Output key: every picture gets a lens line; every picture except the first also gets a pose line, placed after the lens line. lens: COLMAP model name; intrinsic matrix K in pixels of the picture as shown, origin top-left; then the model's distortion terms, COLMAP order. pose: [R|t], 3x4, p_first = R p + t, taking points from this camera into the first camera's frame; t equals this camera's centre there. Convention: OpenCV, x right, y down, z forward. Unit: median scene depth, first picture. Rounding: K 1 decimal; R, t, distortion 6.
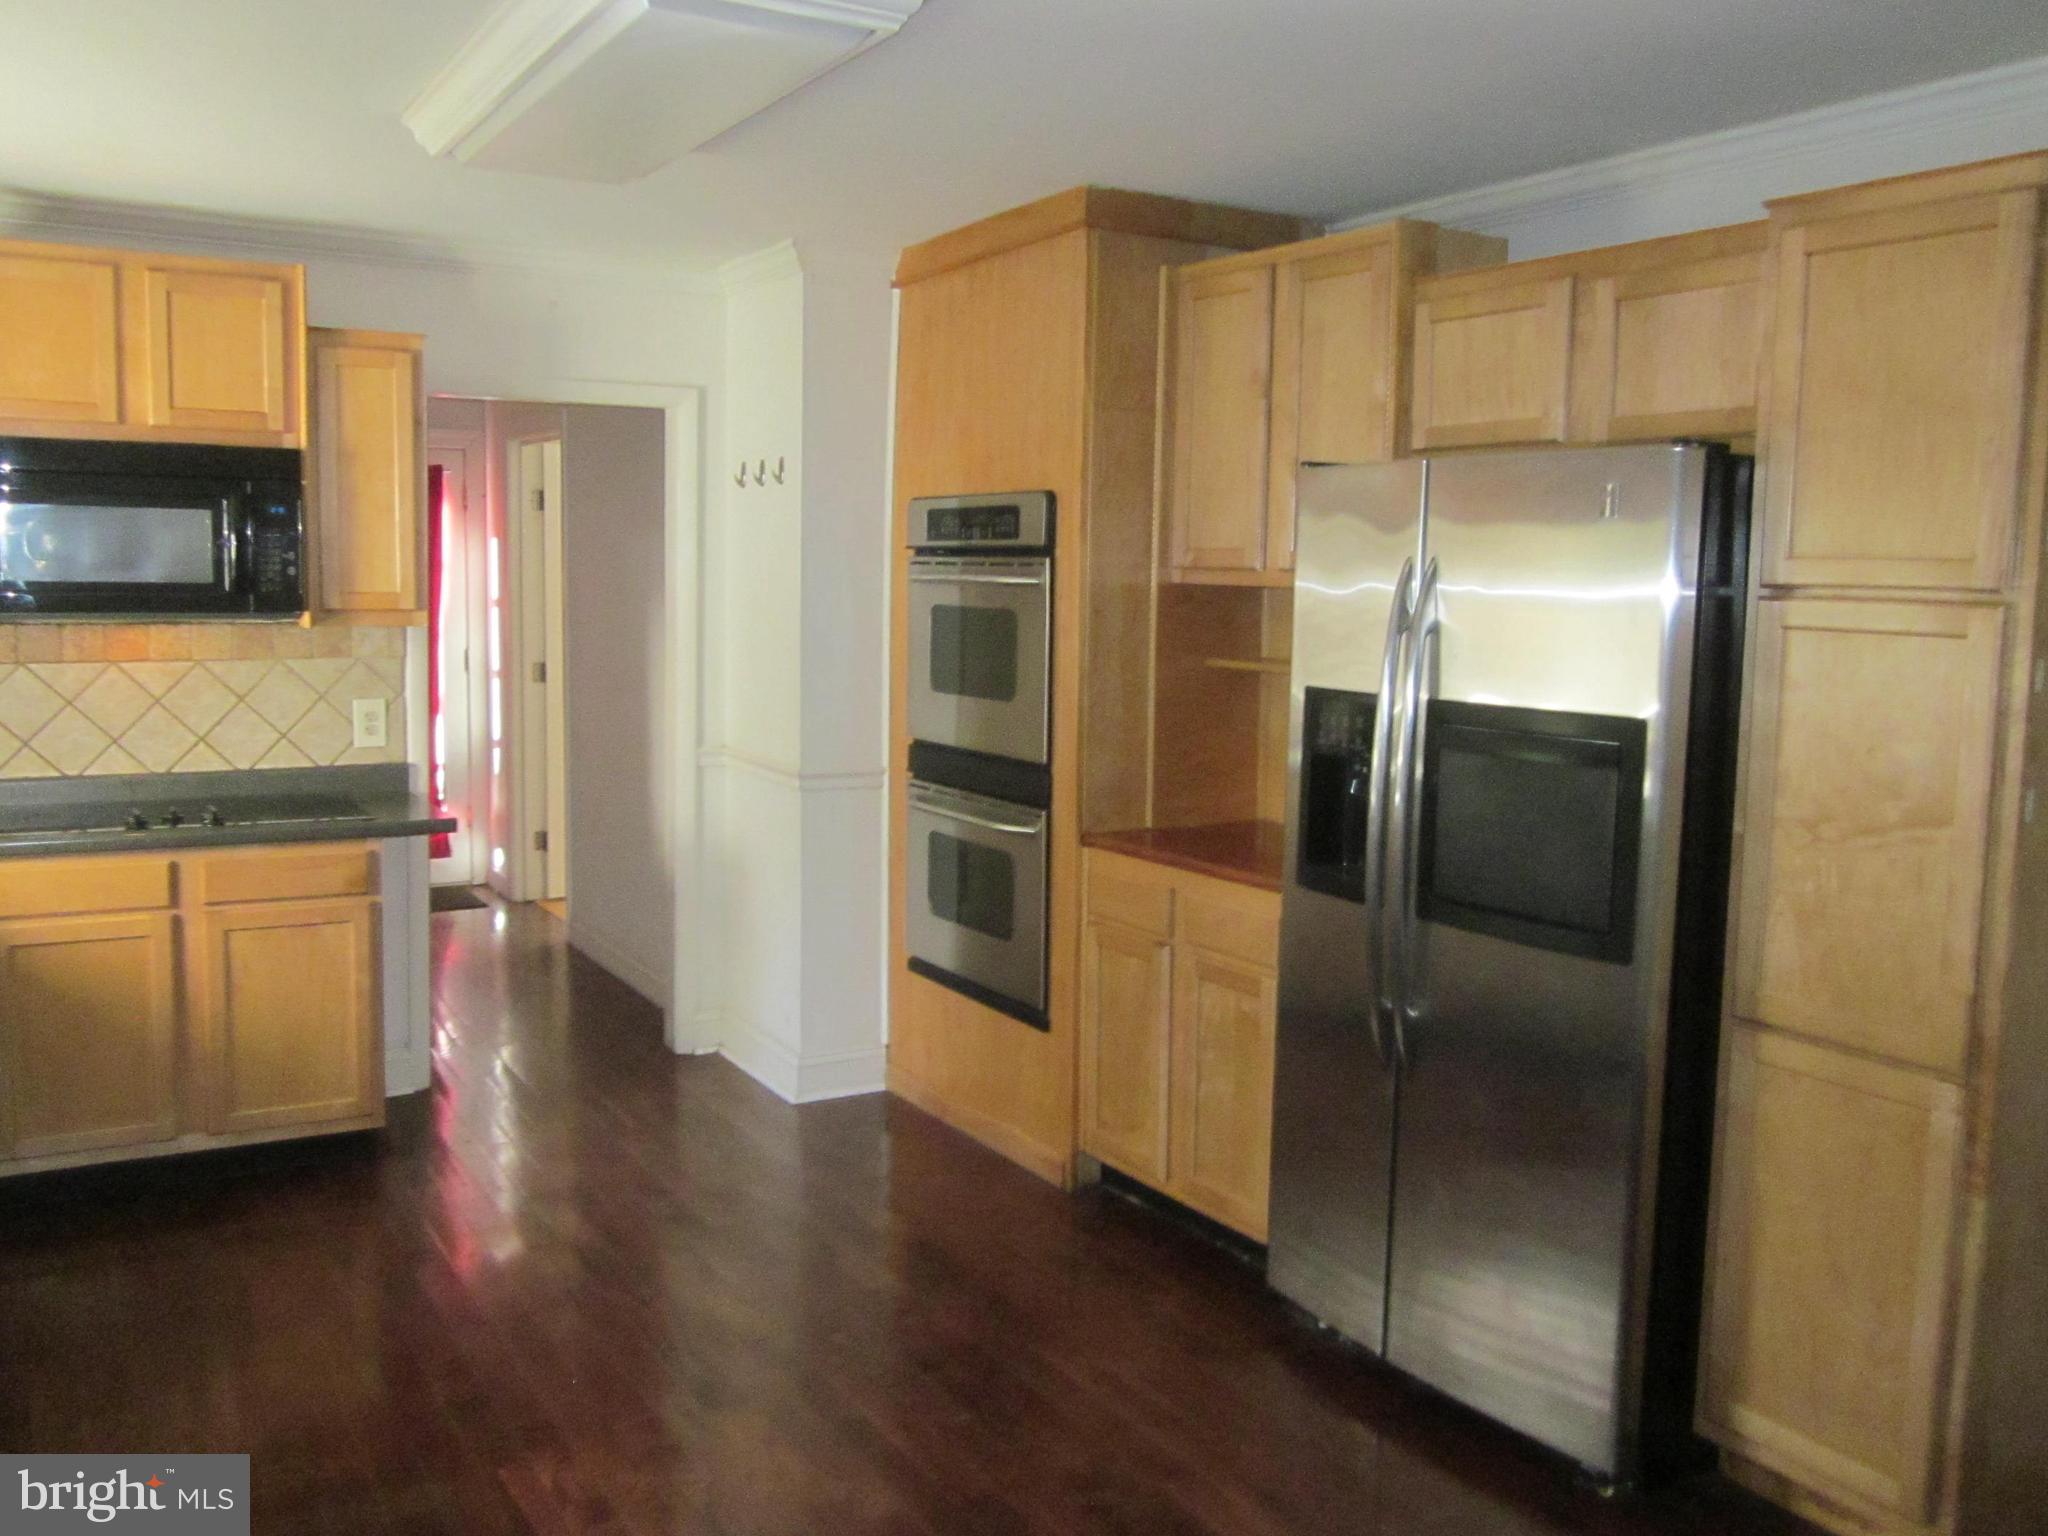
lens RADIAL K [[1748.4, 0, 1024.0], [0, 1748.4, 768.0], [0, 0, 1]] dist [-0.005334, -0.005801]
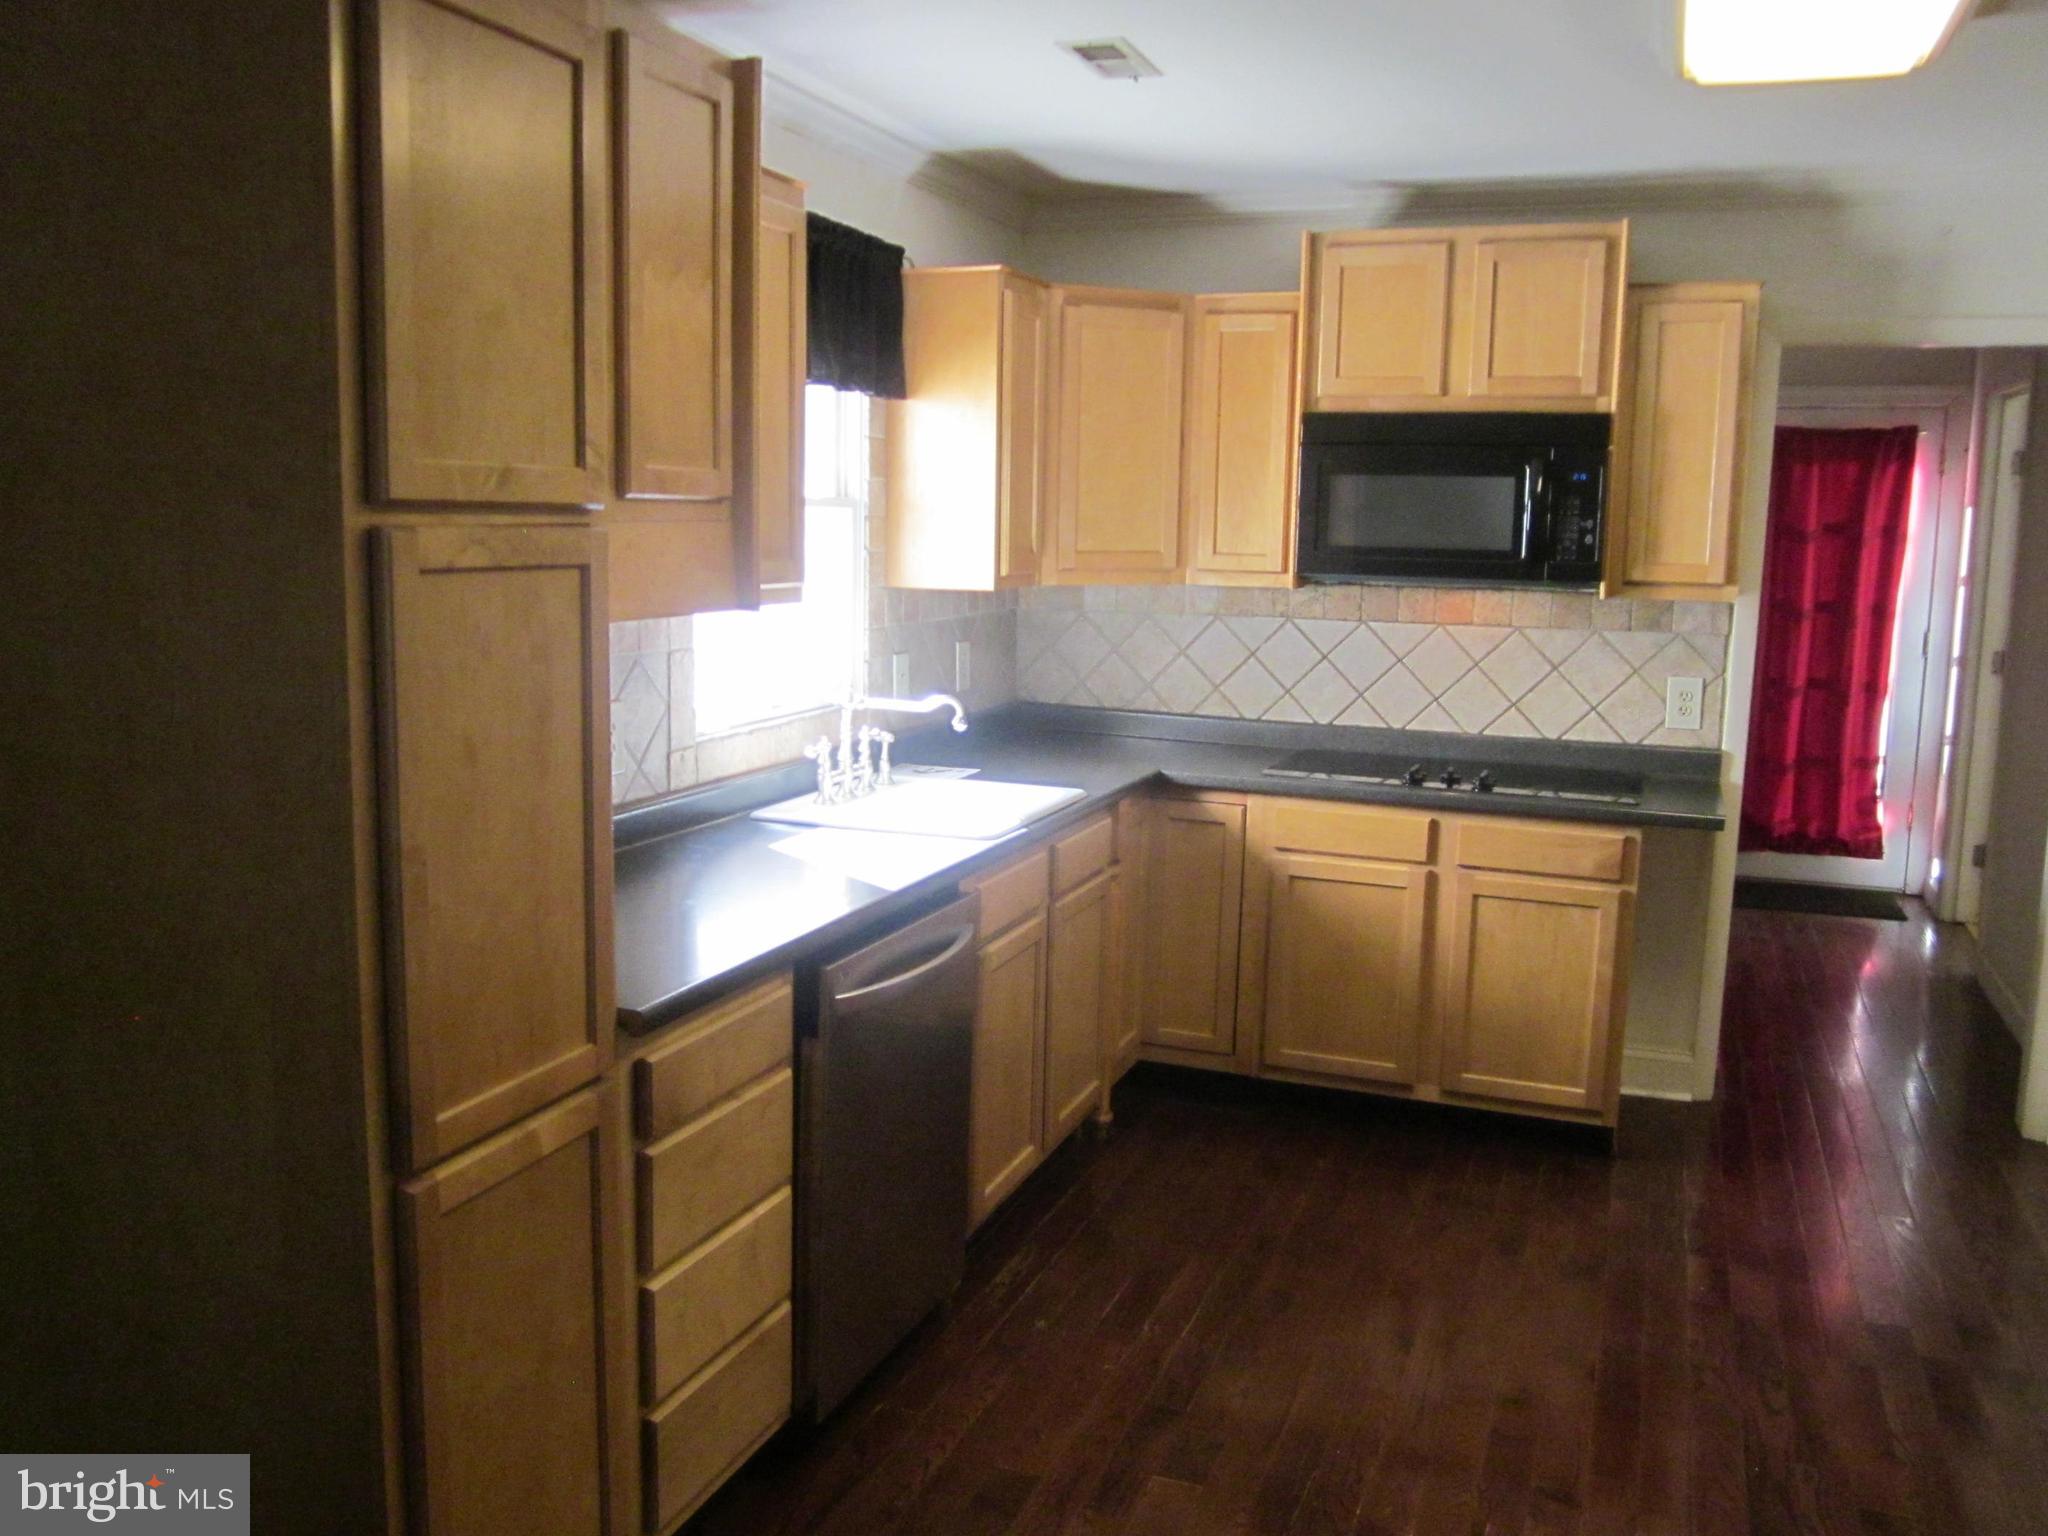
lens RADIAL K [[1749.7, 0, 1024.0], [0, 1749.7, 768.0], [0, 0, 1]] dist [-0.034208, -0.005426]
pose [[0.629091, 0.111949, -0.769228, 0.137775], [-0.098284, 0.993089, 0.064149, -0.017730], [0.771093, 0.035247, 0.635746, 0.143891]]
